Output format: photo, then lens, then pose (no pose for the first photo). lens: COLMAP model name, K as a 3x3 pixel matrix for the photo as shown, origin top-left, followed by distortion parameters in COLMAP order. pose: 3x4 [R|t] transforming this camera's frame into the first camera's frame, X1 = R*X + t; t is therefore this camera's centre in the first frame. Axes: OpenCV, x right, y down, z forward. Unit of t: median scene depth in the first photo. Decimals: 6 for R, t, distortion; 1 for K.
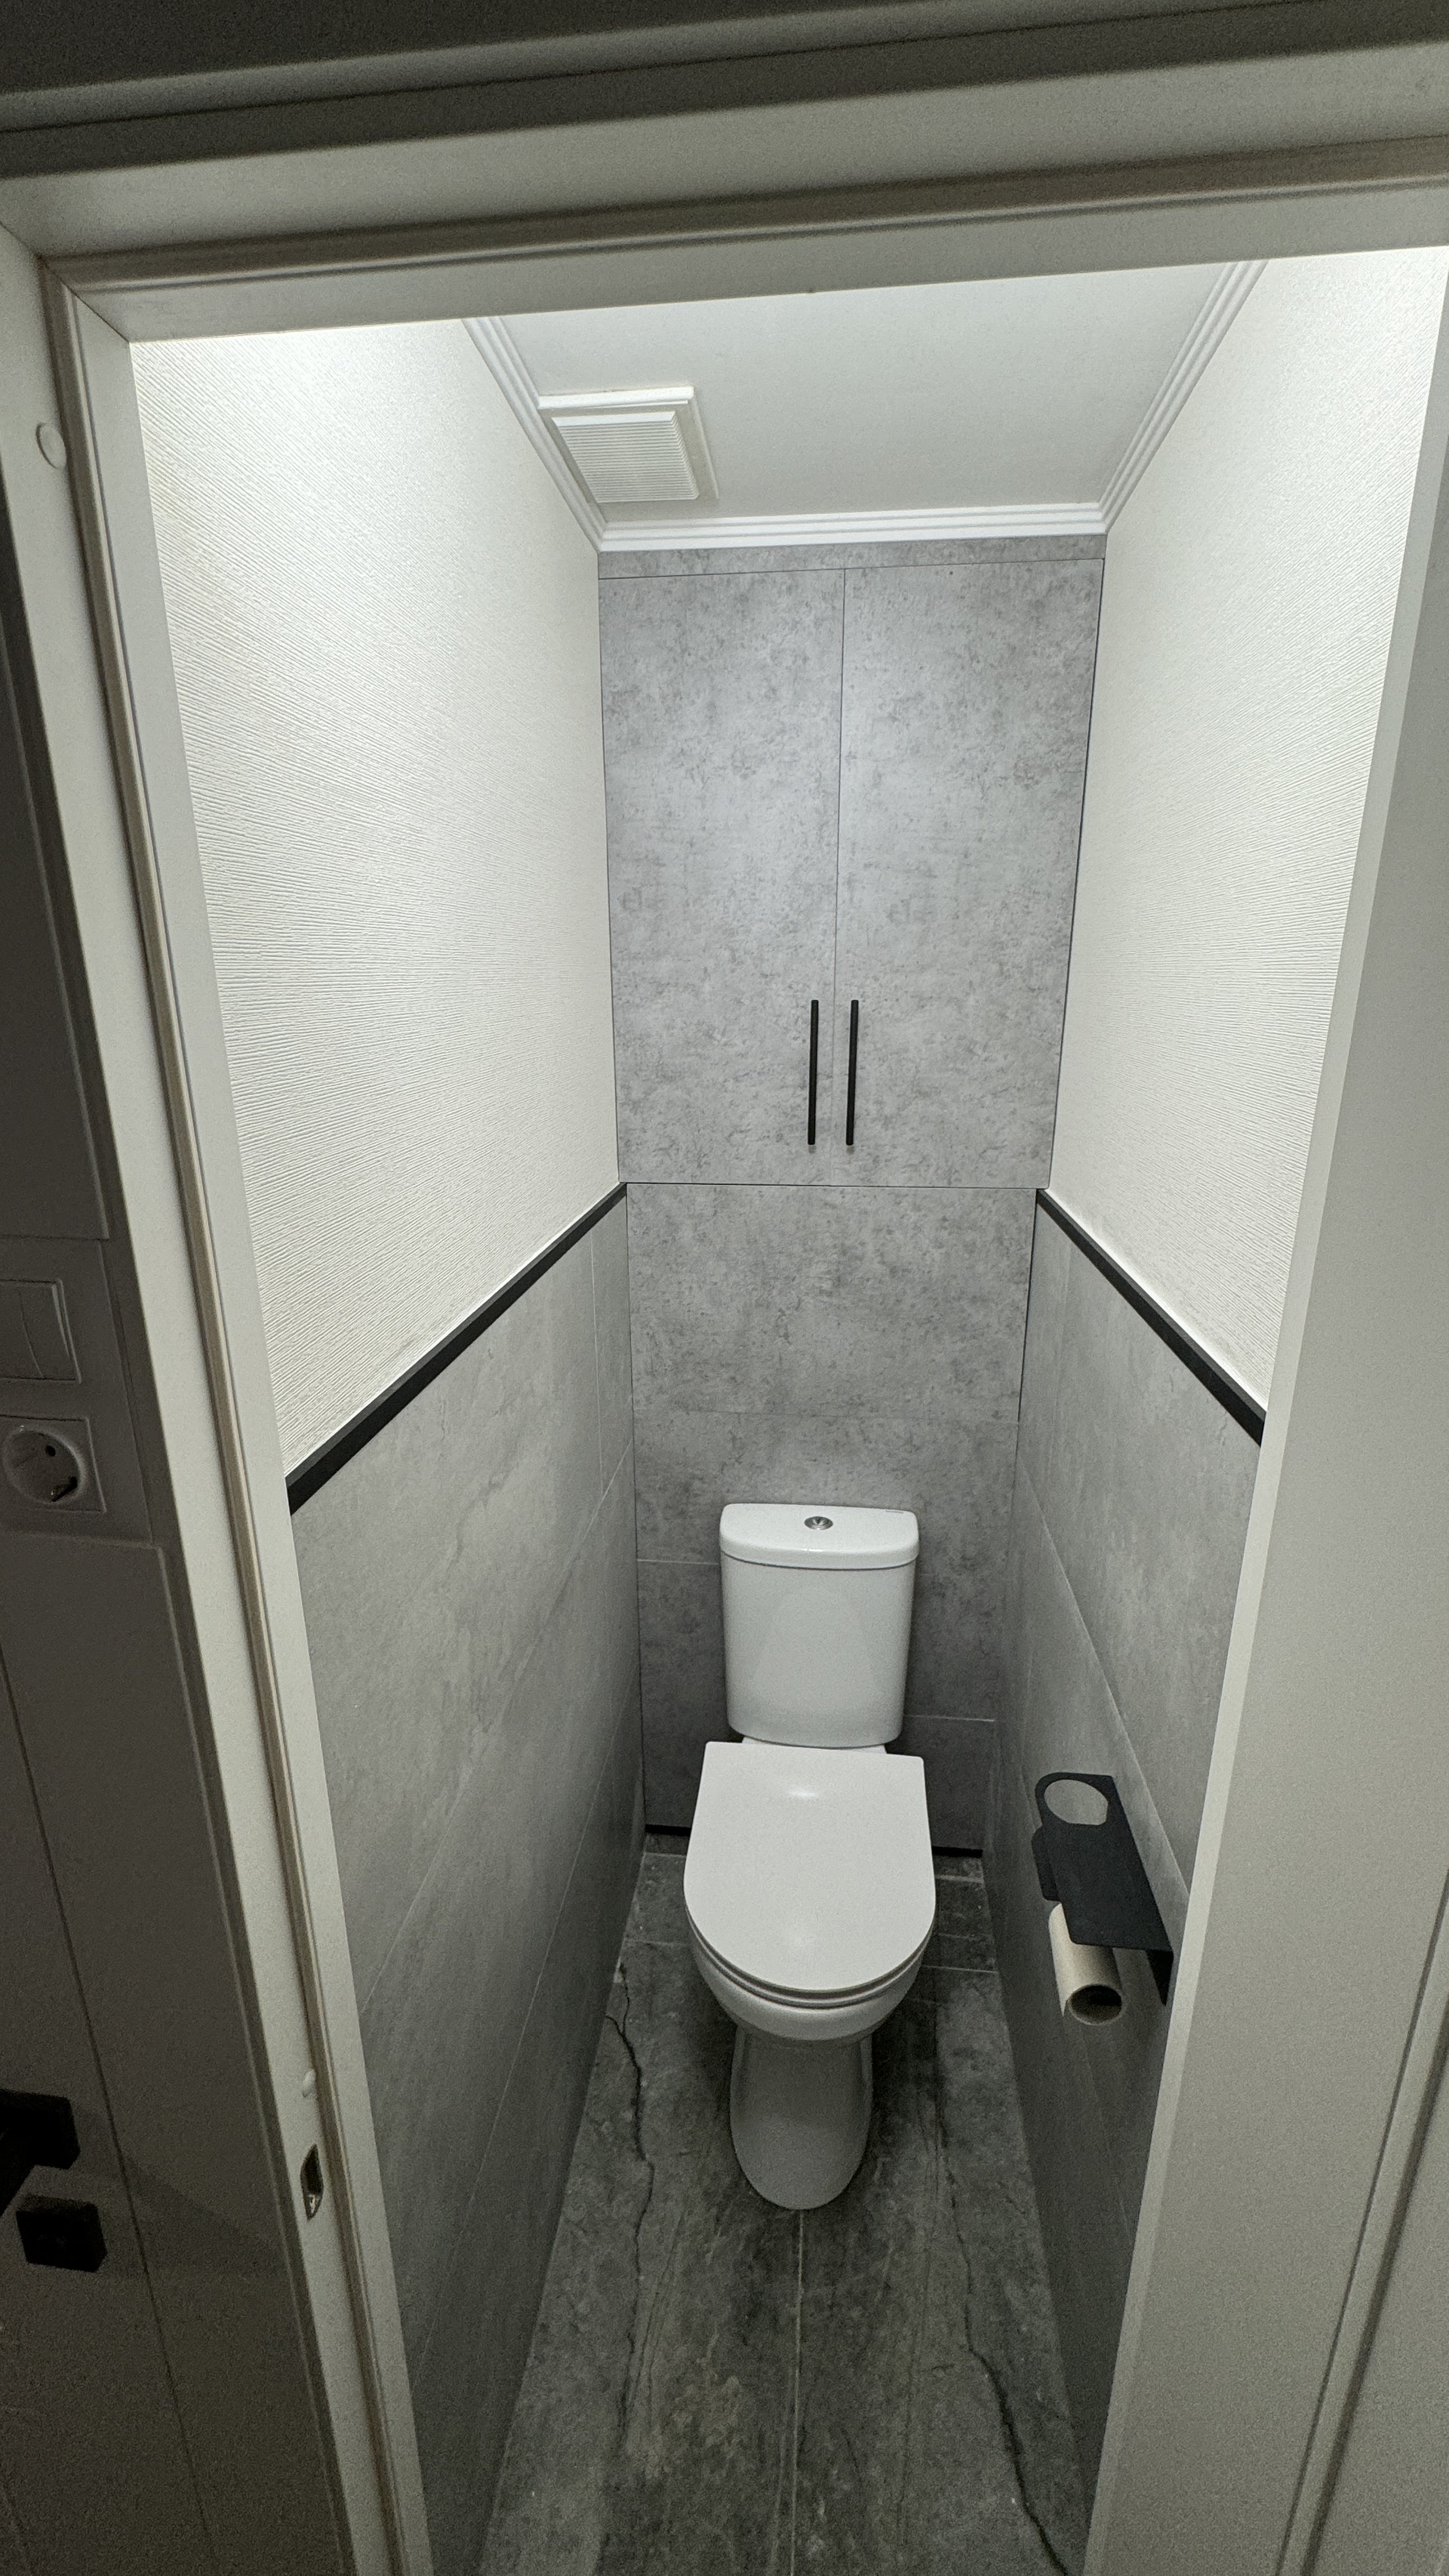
lens RADIAL K [[1029.4, 0, 728.7], [0, 1029.4, 1284.9], [0, 0, 1]] dist [-0.002352, -0.000122]
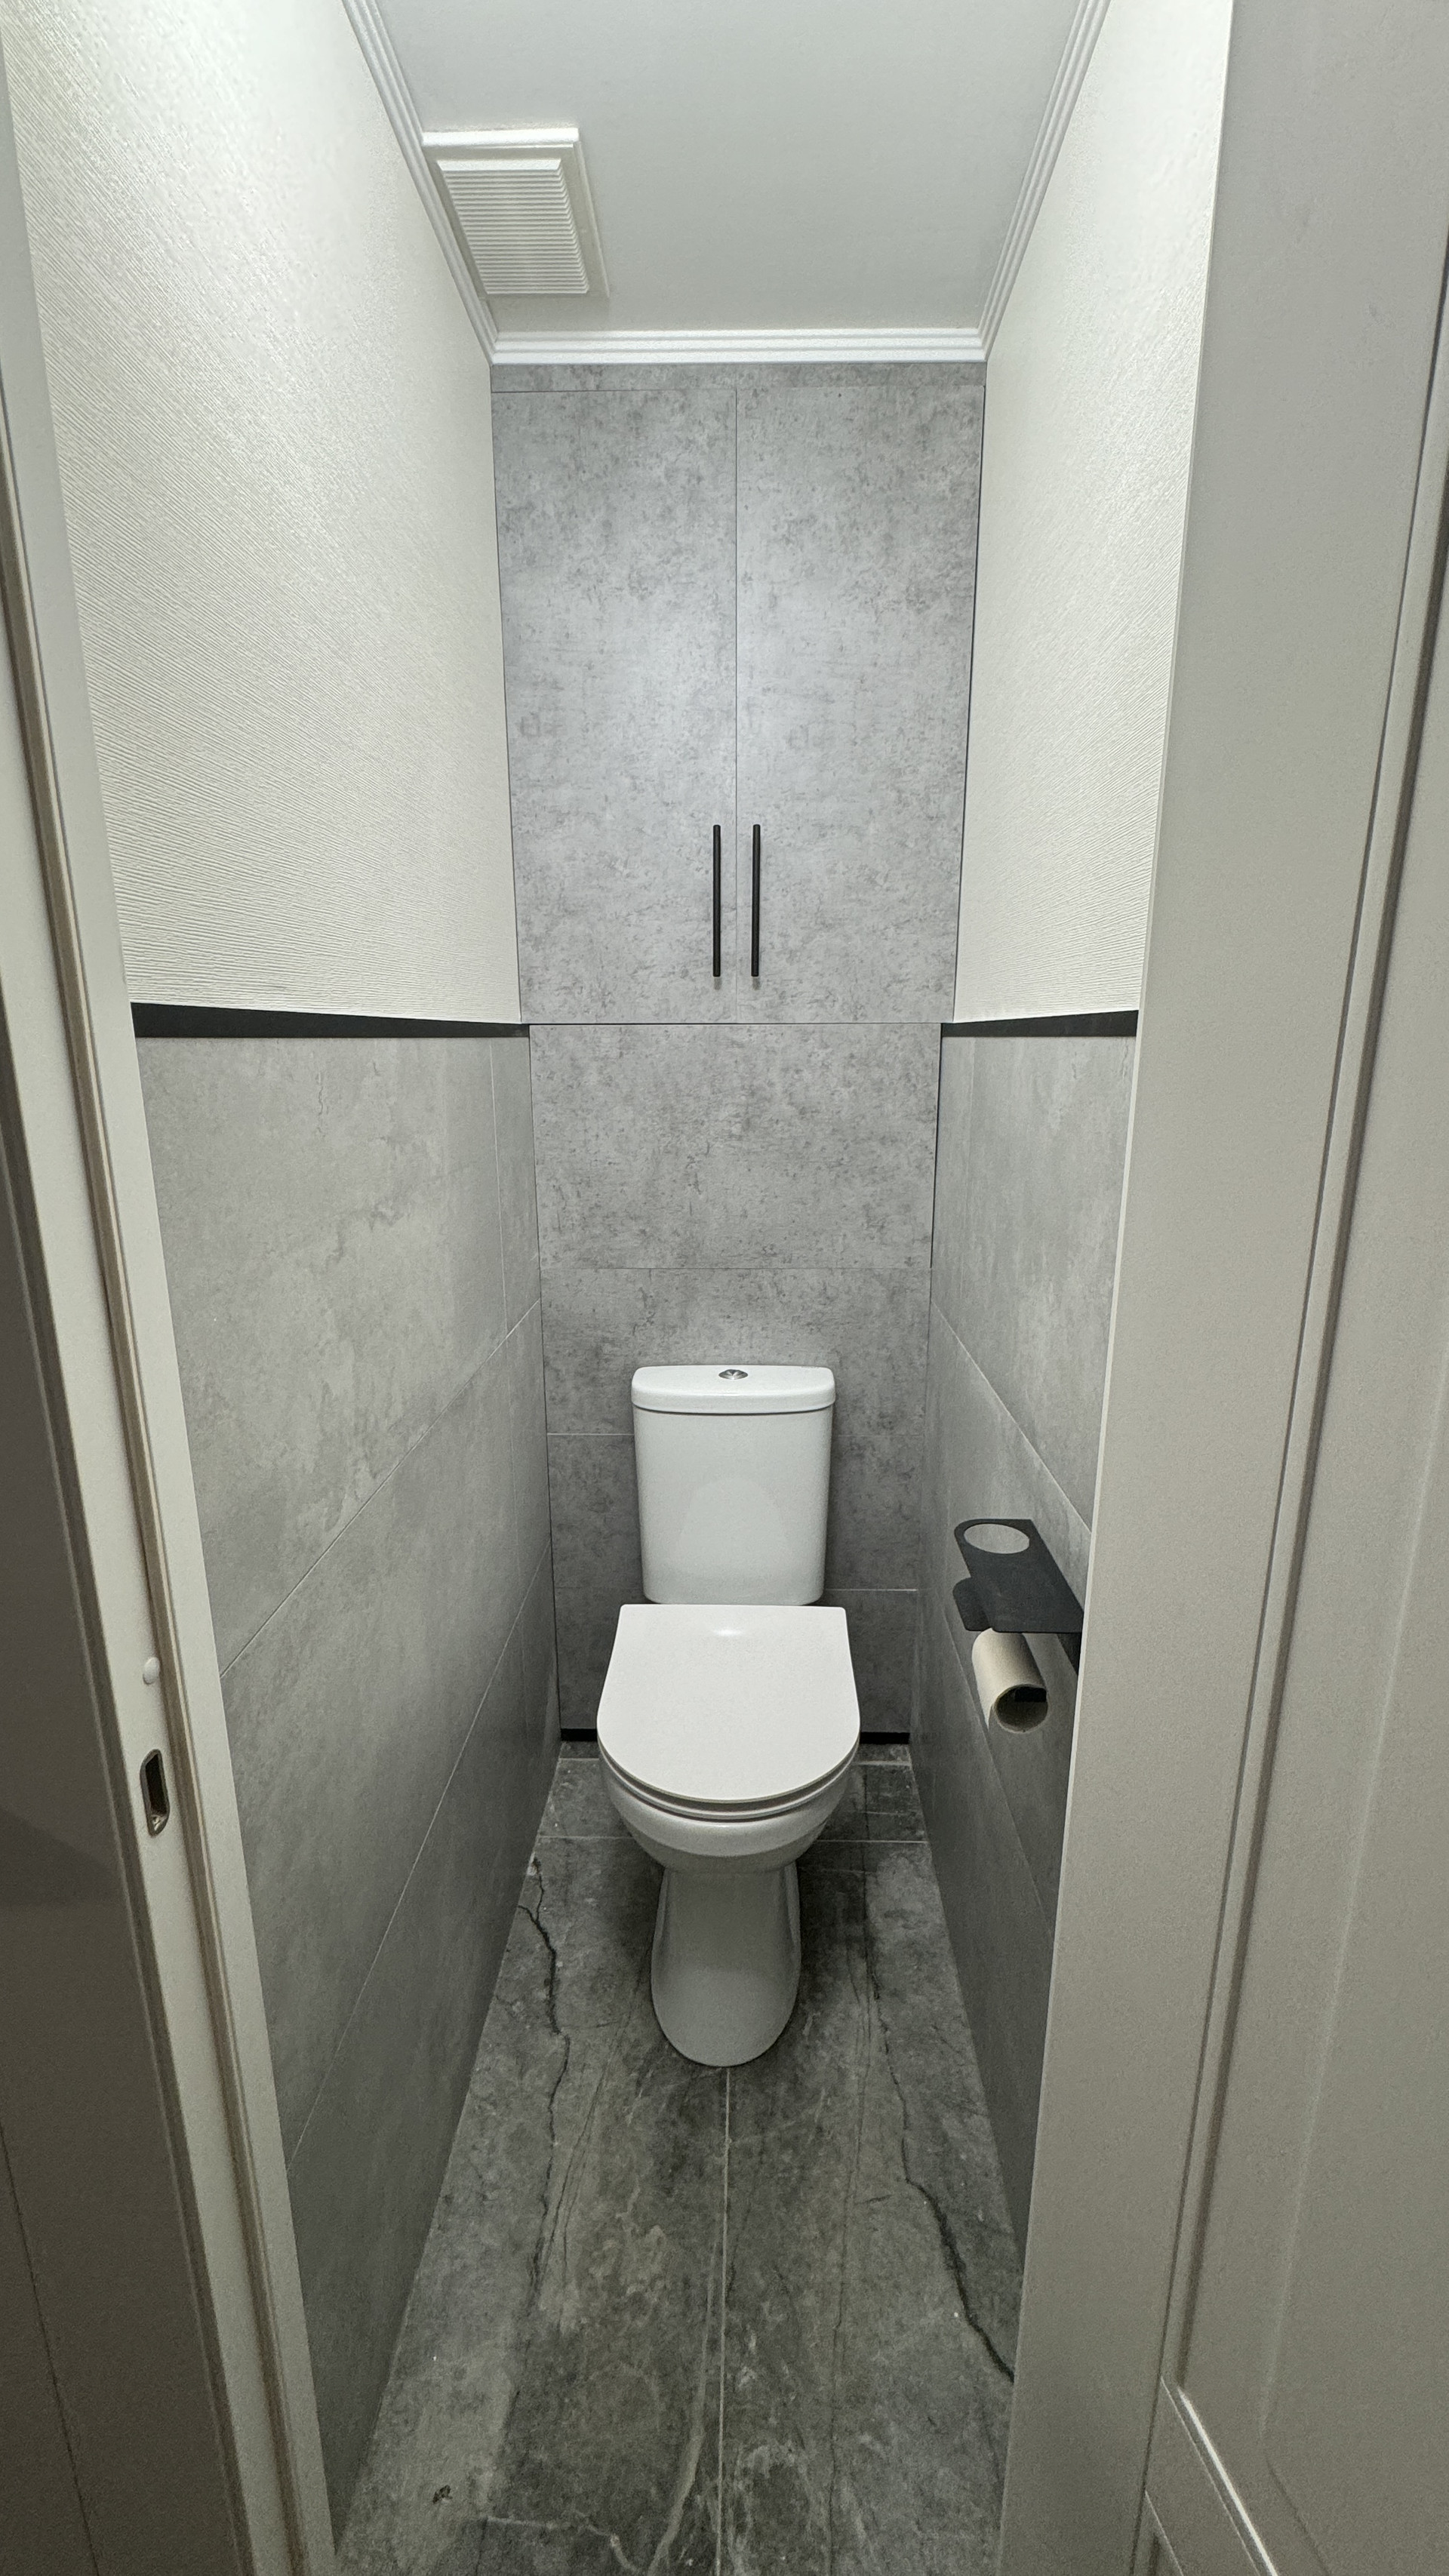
lens RADIAL K [[1029.4, 0, 729.8], [0, 1029.4, 1289.5], [0, 0, 1]] dist [-0.002352, -0.000122]
pose [[0.996832, -0.017417, 0.077602, 0.011678], [0.021025, 0.998723, -0.045931, 0.229049], [-0.076703, 0.047417, 0.995926, 0.029053]]
